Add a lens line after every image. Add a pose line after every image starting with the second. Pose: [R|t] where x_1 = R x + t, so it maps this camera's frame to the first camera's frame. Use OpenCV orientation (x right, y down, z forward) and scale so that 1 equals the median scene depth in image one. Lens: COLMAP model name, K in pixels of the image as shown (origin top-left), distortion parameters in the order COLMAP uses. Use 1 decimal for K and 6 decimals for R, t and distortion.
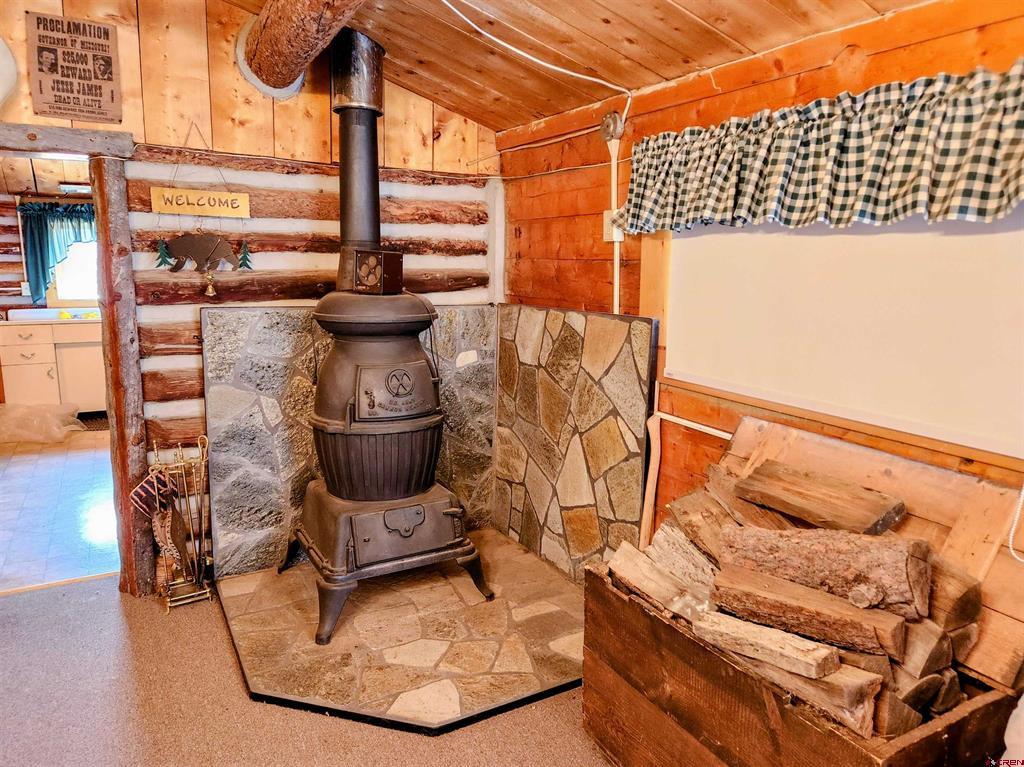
lens RADIAL K [[685.1, 0, 525.7], [0, 685.1, 384.1], [0, 0, 1]] dist [0.075841, -0.061873]
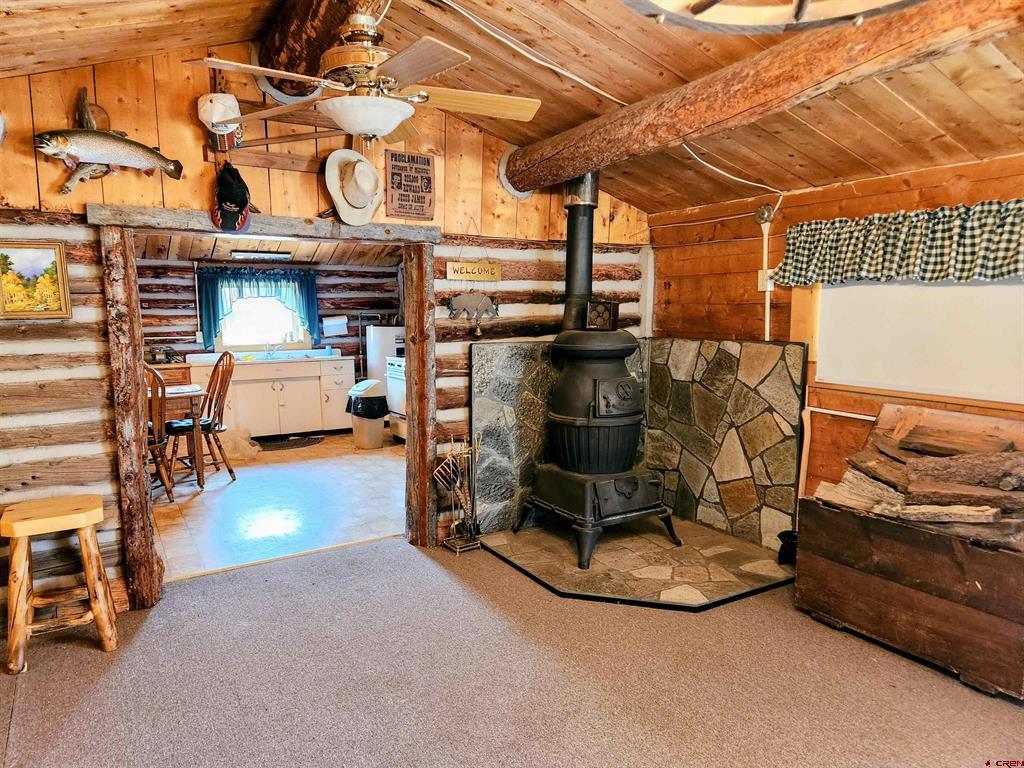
lens RADIAL K [[685.1, 0, 499.3], [0, 685.1, 395.7], [0, 0, 1]] dist [0.075841, -0.061873]
pose [[0.999693, -0.019794, 0.014930, -0.486039], [0.020479, 0.998674, -0.047232, 0.073828], [-0.013975, 0.047524, 0.998772, -0.460576]]
